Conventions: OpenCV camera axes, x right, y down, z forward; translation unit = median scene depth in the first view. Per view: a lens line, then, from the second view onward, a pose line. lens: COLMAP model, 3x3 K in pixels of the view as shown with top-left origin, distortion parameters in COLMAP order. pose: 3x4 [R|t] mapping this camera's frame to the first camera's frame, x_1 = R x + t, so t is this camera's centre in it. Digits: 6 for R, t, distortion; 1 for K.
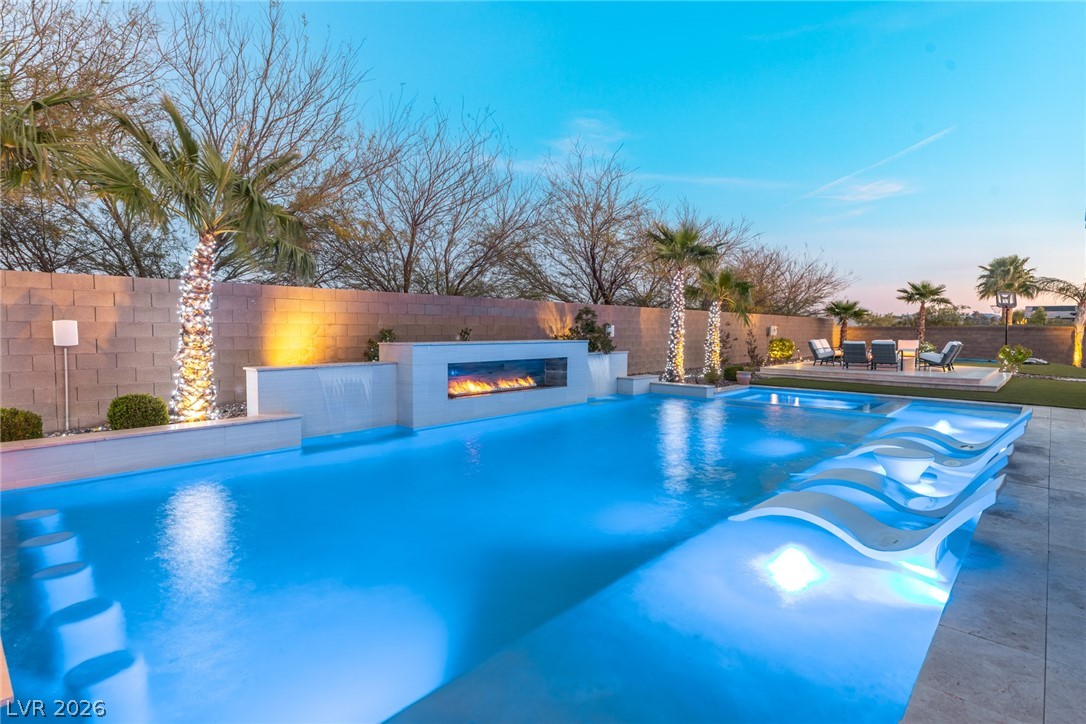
lens RADIAL K [[512.9, 0, 549.4], [0, 512.9, 356.7], [0, 0, 1]] dist [-0.022302, -0.000916]
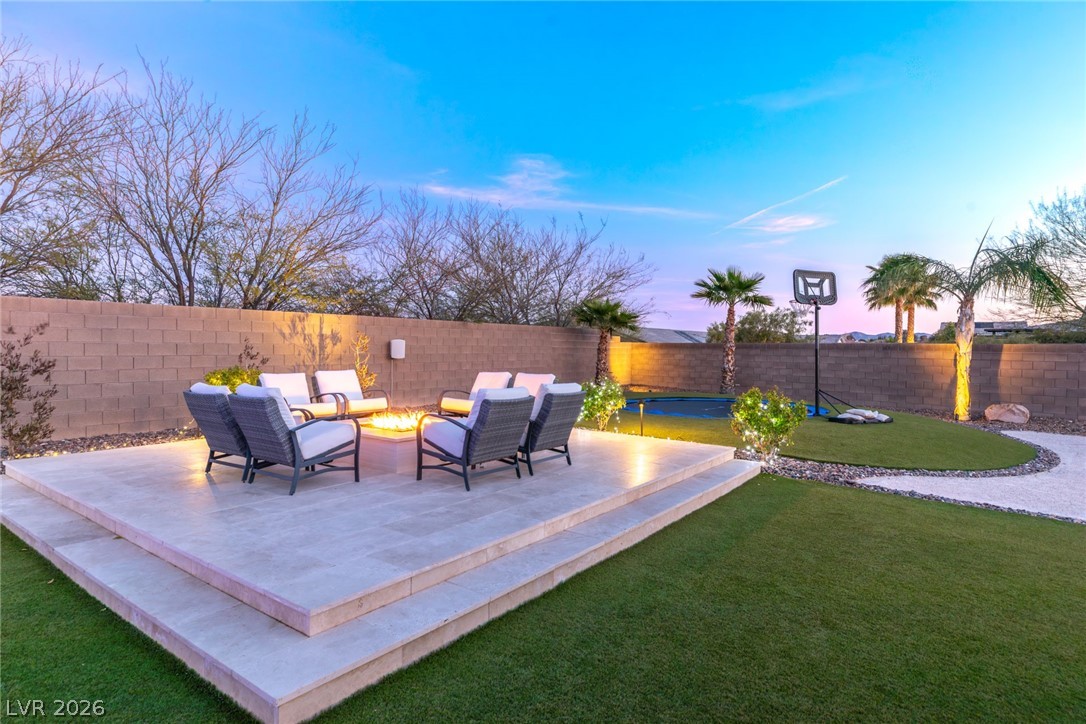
lens RADIAL K [[584.1, 0, 539.1], [0, 584.1, 363.2], [0, 0, 1]] dist [0.002516, 0.000409]
pose [[0.989546, 0.000933, 0.144212, 0.420310], [0.002829, 0.999661, -0.025883, -0.019378], [-0.144187, 0.026021, 0.989208, 0.357517]]
